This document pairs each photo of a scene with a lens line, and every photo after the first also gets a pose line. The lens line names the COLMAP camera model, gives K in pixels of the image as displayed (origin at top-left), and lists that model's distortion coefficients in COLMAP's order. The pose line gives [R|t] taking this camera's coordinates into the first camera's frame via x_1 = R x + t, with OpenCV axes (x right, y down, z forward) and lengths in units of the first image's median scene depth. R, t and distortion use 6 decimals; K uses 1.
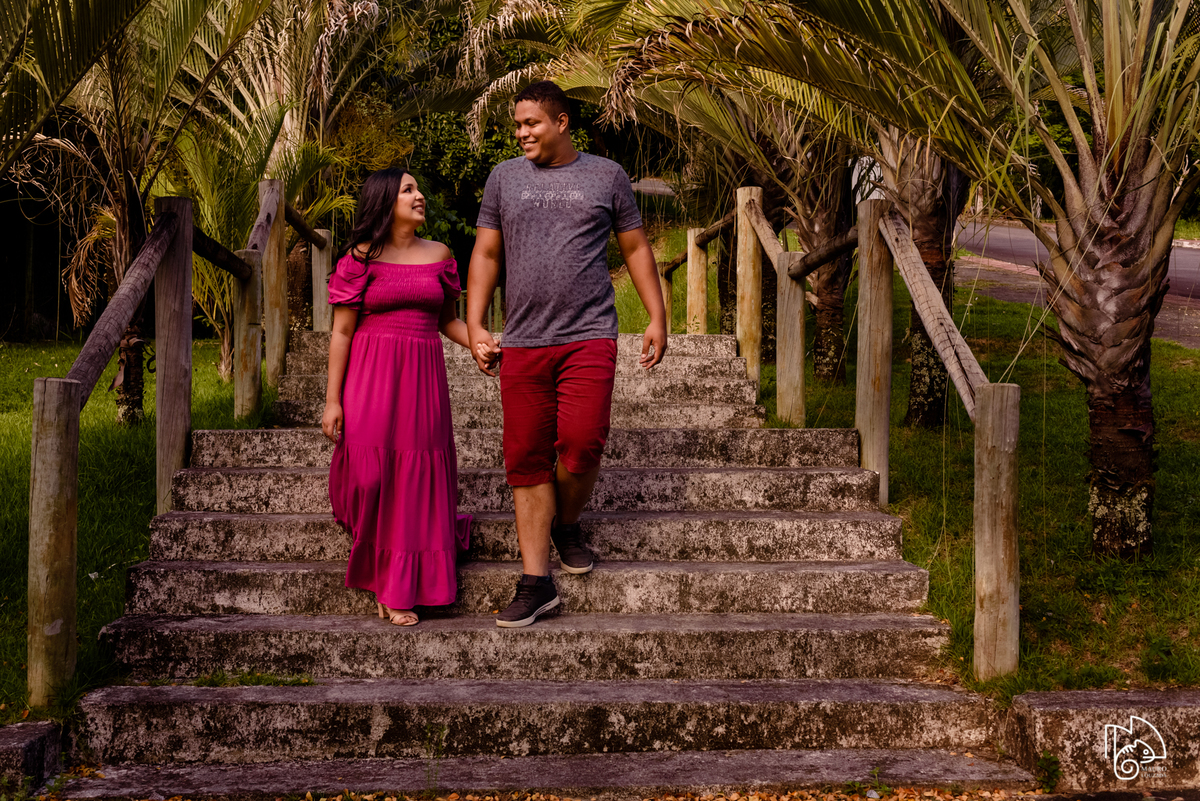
lens RADIAL K [[1183.1, 0, 604.3], [0, 1183.1, 365.7], [0, 0, 1]] dist [-0.001488, -0.001722]
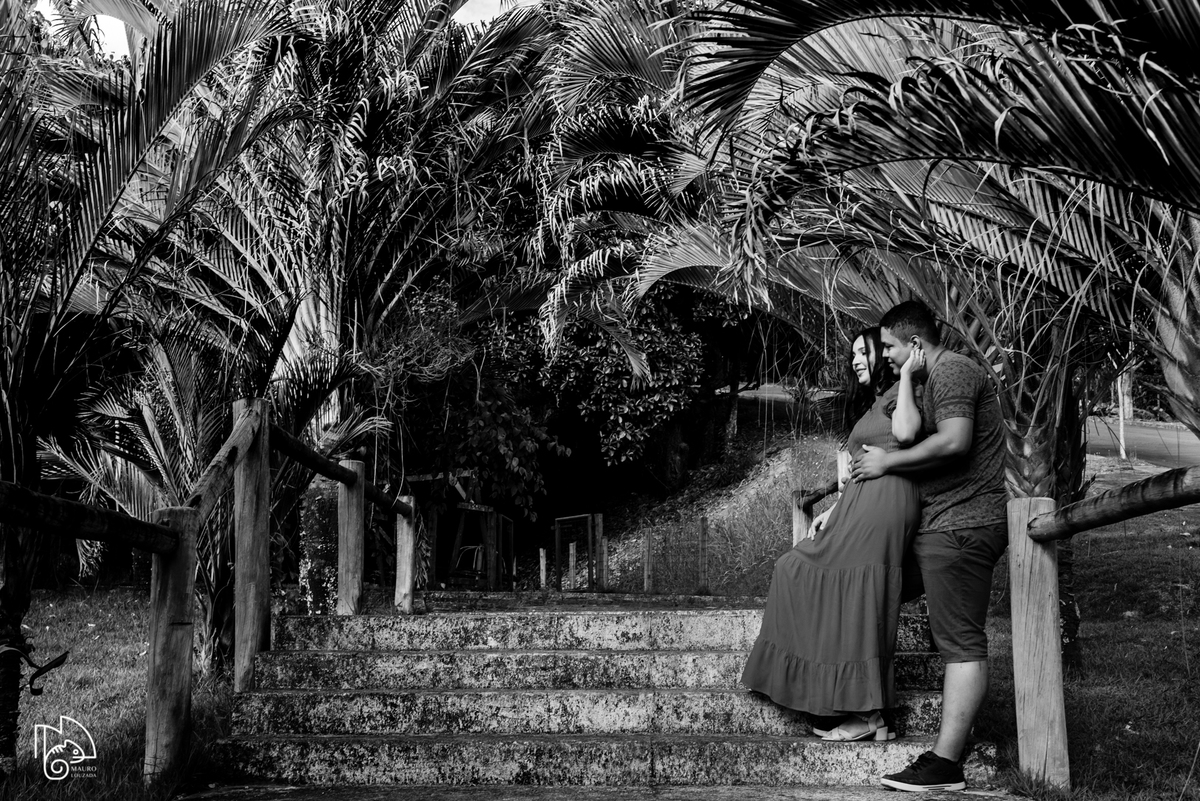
lens RADIAL K [[1183.1, 0, 604.3], [0, 1183.1, 365.7], [0, 0, 1]] dist [-0.001488, -0.001722]
pose [[0.995221, -0.021645, -0.095224, -0.003603], [0.004758, 0.984716, -0.174104, -0.044137], [0.097537, 0.172819, 0.980112, 0.274071]]
